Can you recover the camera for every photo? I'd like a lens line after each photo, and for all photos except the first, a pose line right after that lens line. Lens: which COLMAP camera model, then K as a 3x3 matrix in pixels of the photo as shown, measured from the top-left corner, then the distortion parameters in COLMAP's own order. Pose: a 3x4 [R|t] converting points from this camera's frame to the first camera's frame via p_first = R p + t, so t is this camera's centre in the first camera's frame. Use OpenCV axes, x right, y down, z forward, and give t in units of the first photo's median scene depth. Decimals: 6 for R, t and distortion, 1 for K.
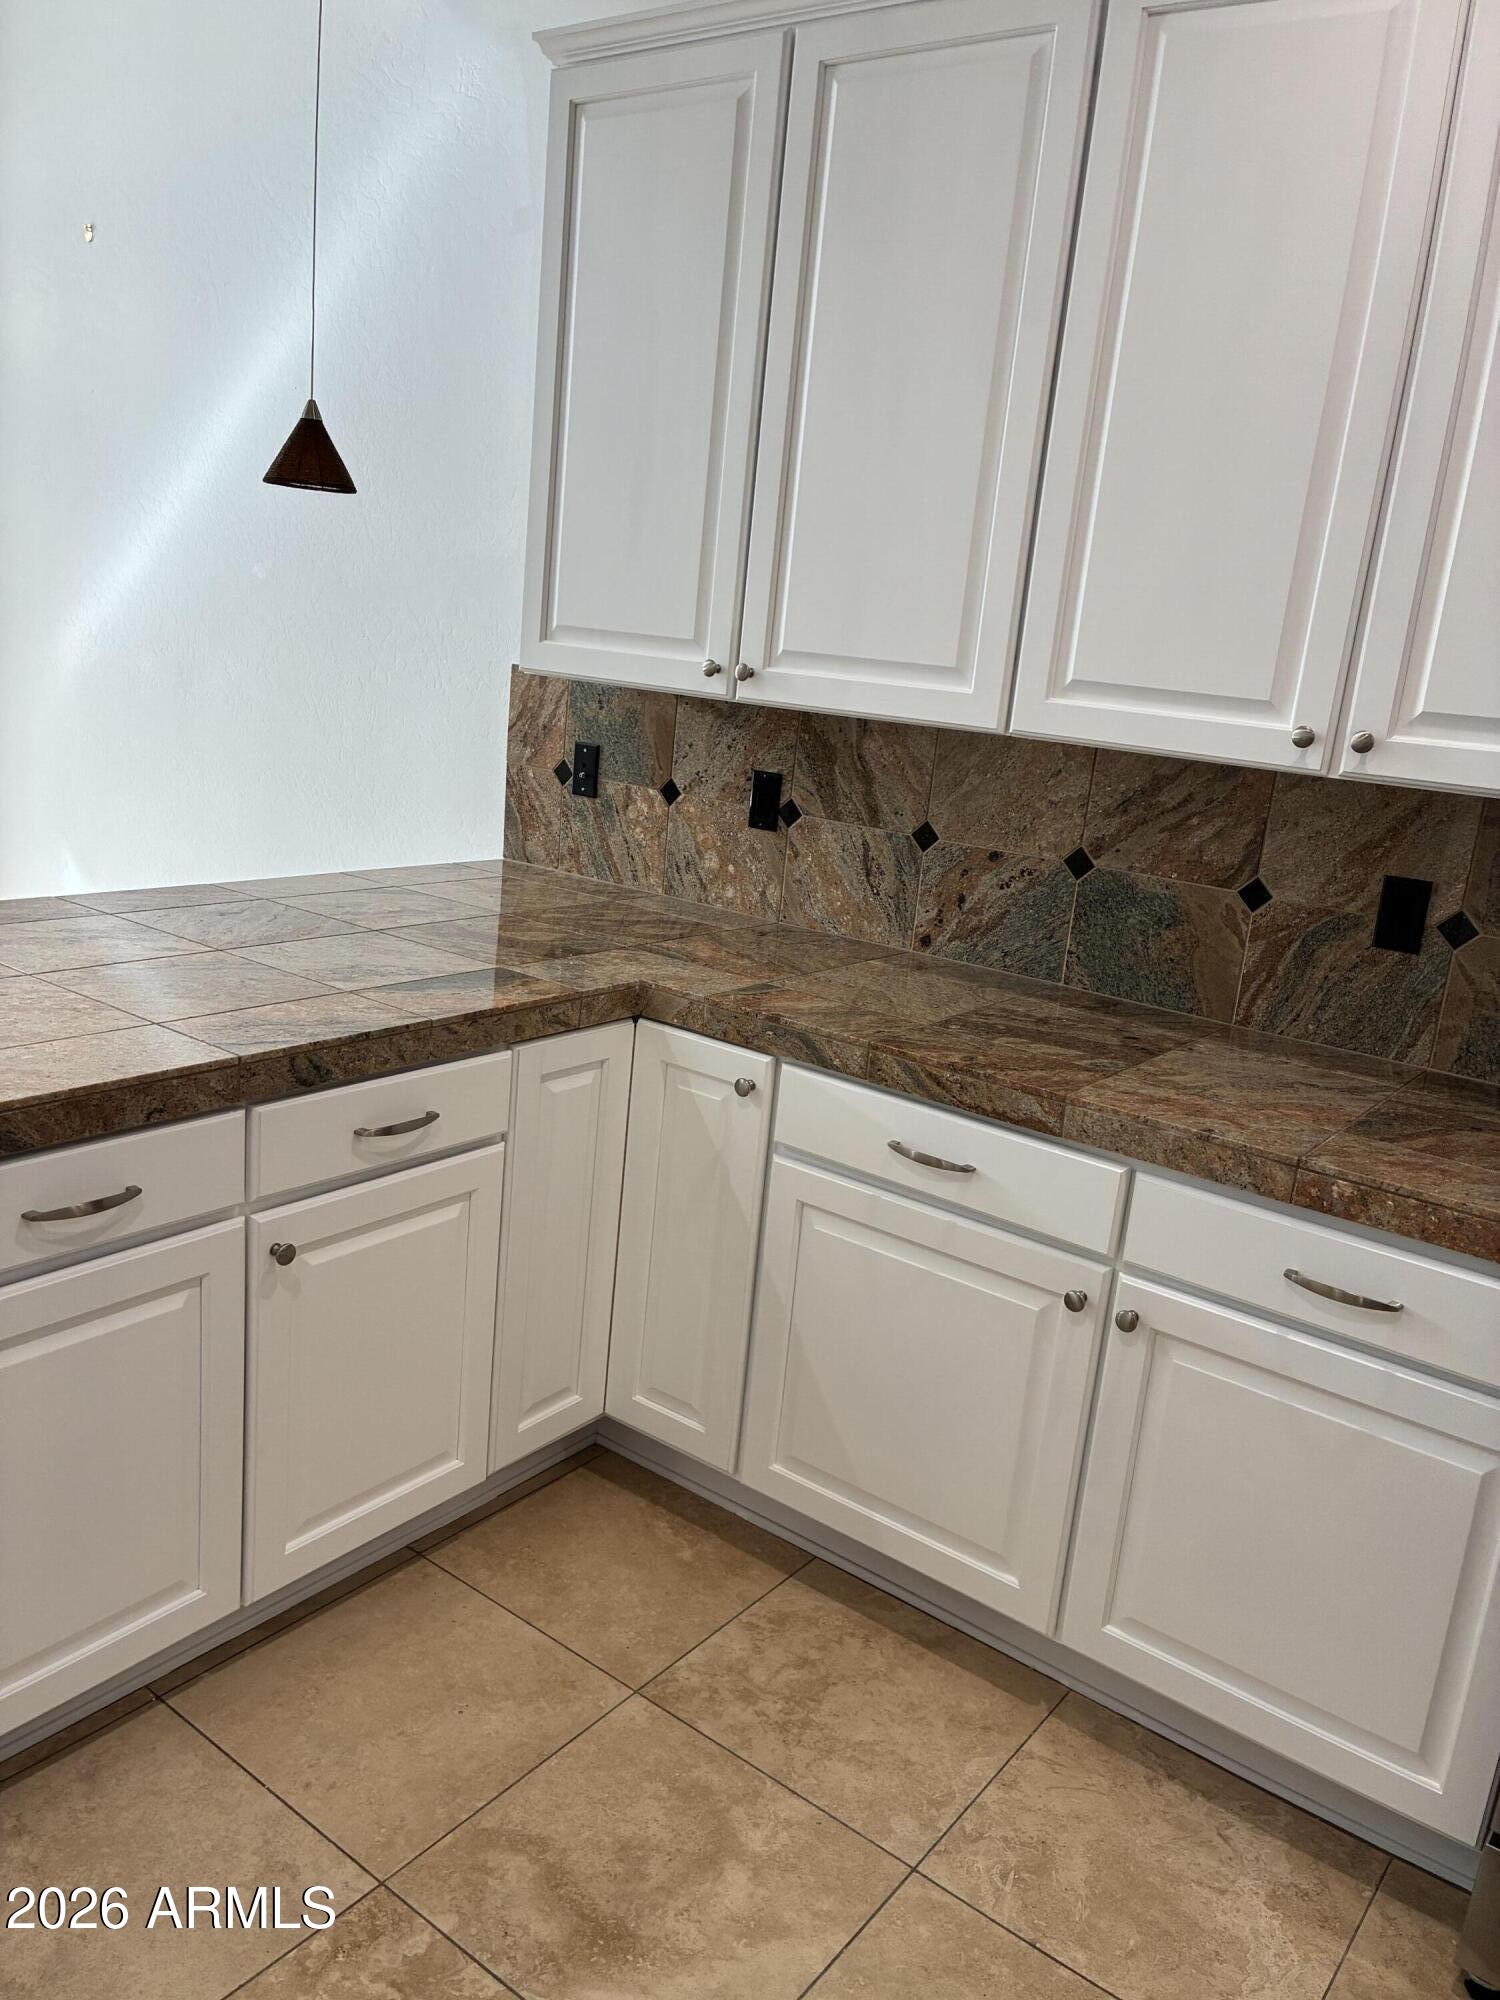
lens RADIAL K [[1511.8, 0, 745.6], [0, 1511.8, 995.0], [0, 0, 1]] dist [0.080182, -0.098656]
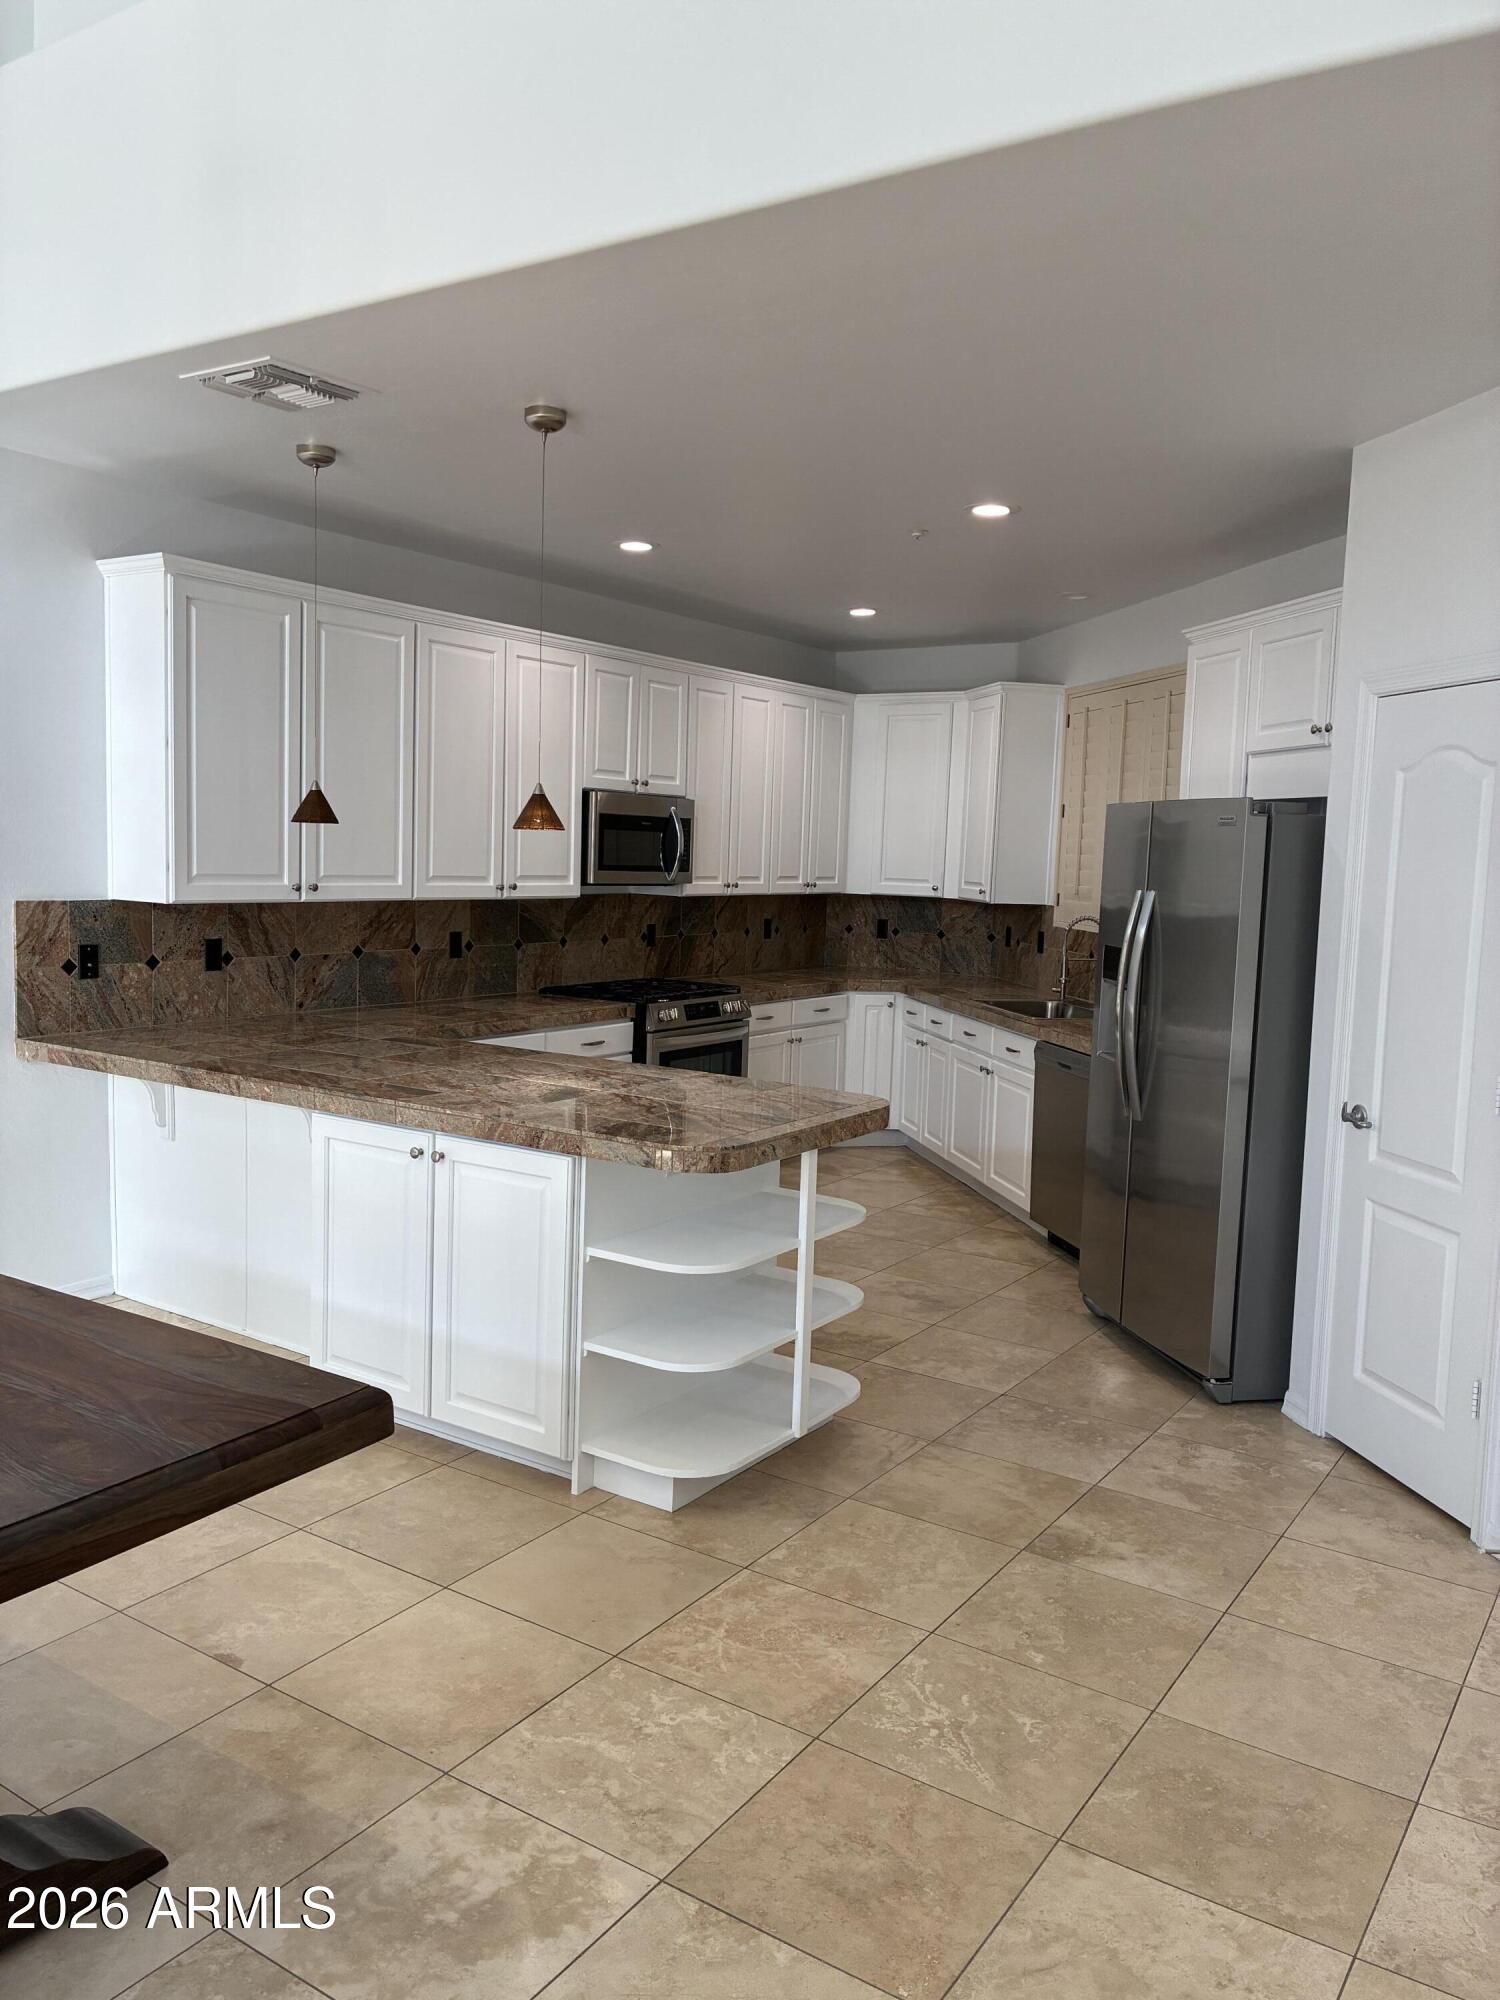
lens RADIAL K [[1511.8, 0, 745.6], [0, 1511.8, 995.0], [0, 0, 1]] dist [0.080182, -0.098656]
pose [[-0.051291, -0.187784, 0.980870, -1.891914], [0.203740, 0.959540, 0.194354, -0.320765], [-0.977681, 0.209811, -0.010956, 0.432584]]
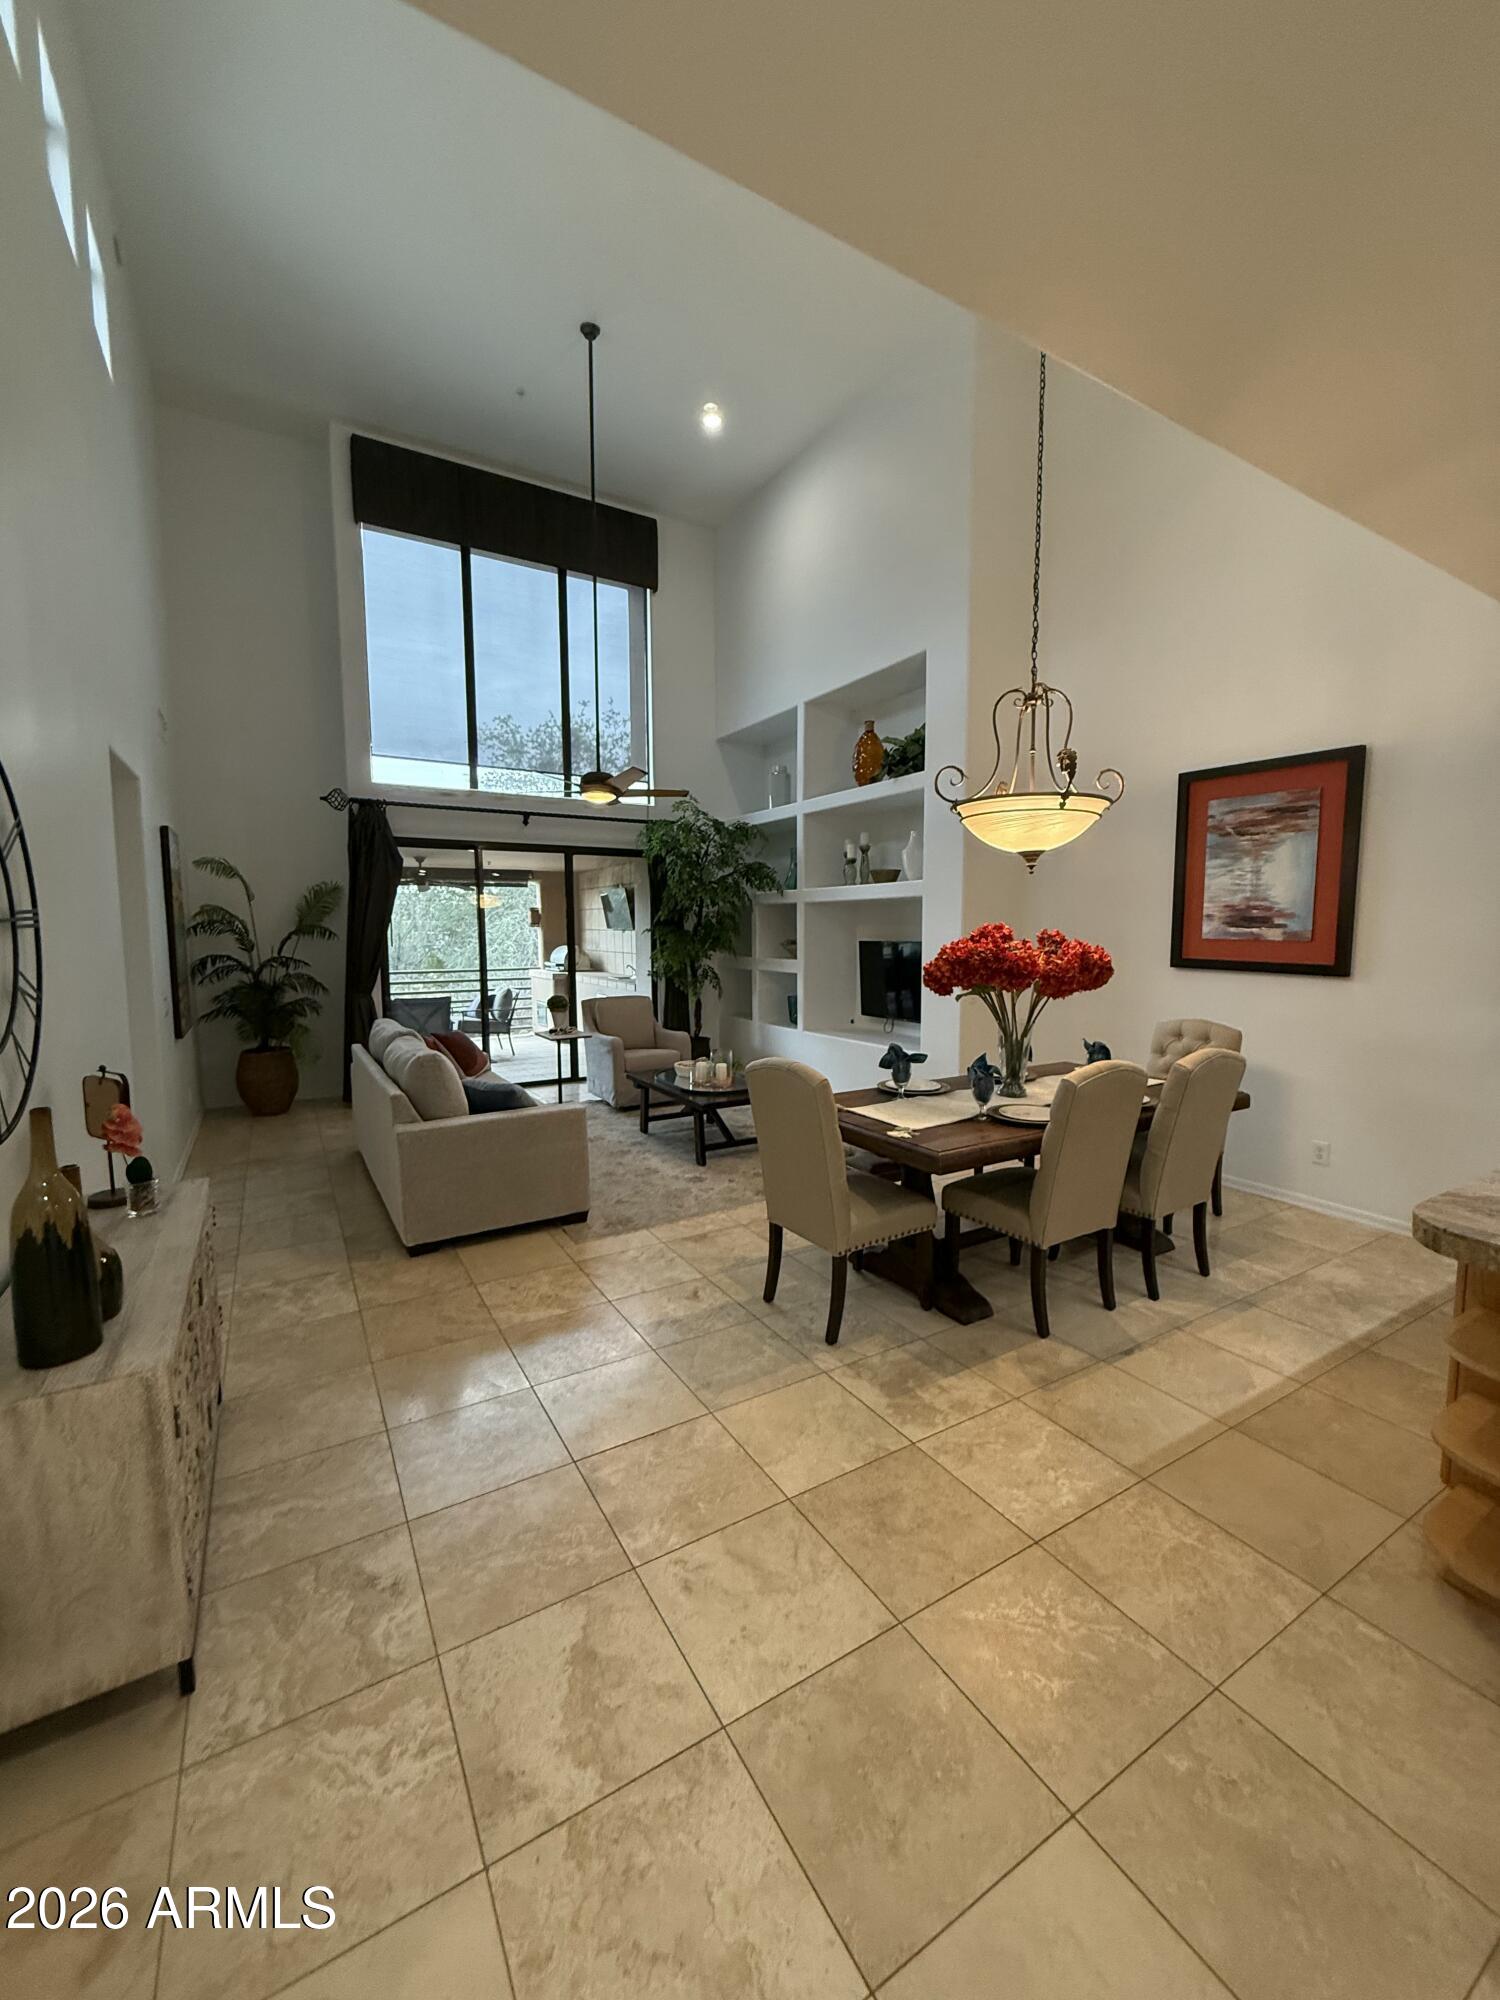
lens RADIAL K [[796.7, 0, 751.9], [0, 796.7, 998.2], [0, 0, 1]] dist [-0.000241, -0.000309]
pose [[0.920361, -0.056251, -0.387004, -0.981039], [-0.009512, 0.986088, -0.165949, -0.044291], [0.390955, 0.156414, 0.907022, -0.343082]]
